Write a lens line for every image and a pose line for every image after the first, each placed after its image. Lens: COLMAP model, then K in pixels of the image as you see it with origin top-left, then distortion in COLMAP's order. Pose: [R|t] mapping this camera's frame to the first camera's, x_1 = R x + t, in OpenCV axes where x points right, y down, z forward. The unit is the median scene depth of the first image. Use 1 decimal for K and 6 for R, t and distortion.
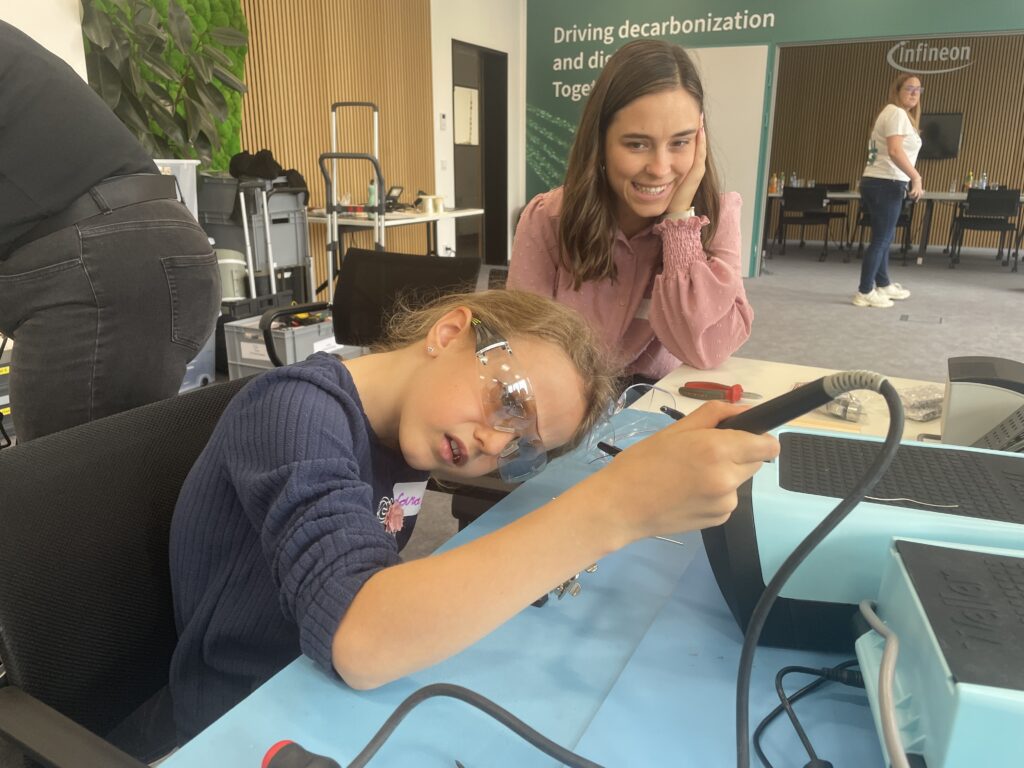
lens RADIAL K [[787.1, 0, 514.9], [0, 787.1, 393.6], [0, 0, 1]] dist [0.055587, -0.090091]
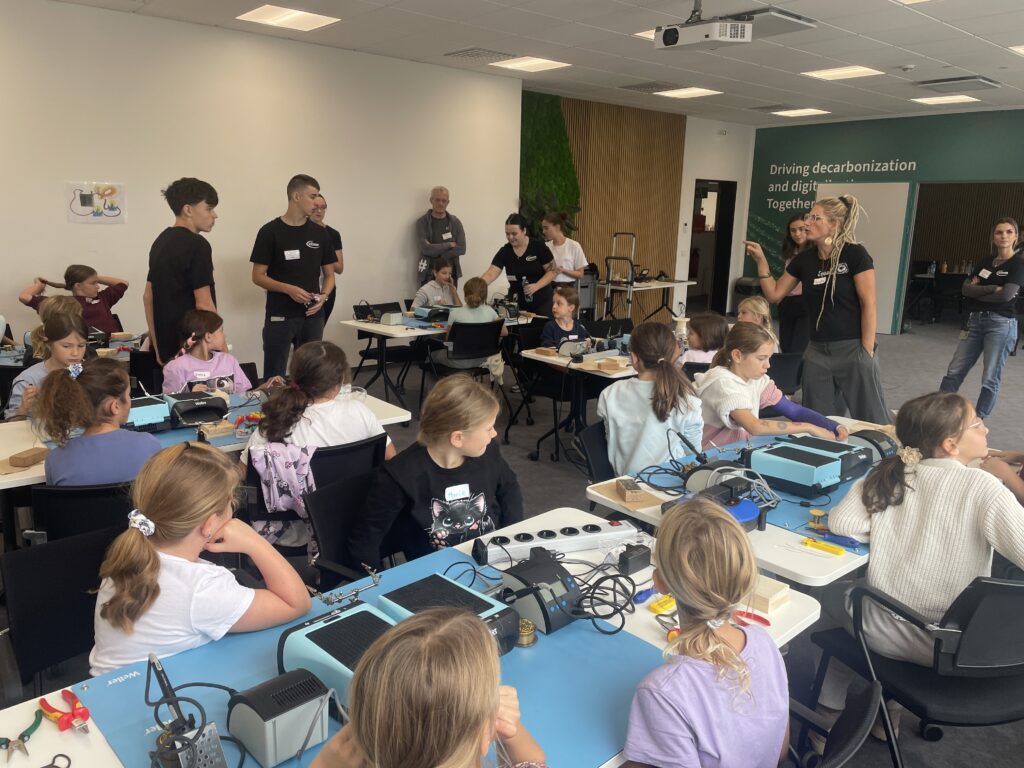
lens RADIAL K [[787.1, 0, 505.7], [0, 787.1, 382.2], [0, 0, 1]] dist [0.055587, -0.090091]
pose [[0.930564, 0.093121, -0.354089, 0.163555], [-0.119436, 0.991418, -0.053152, 0.101869], [0.346101, 0.091752, 0.933700, -0.598409]]
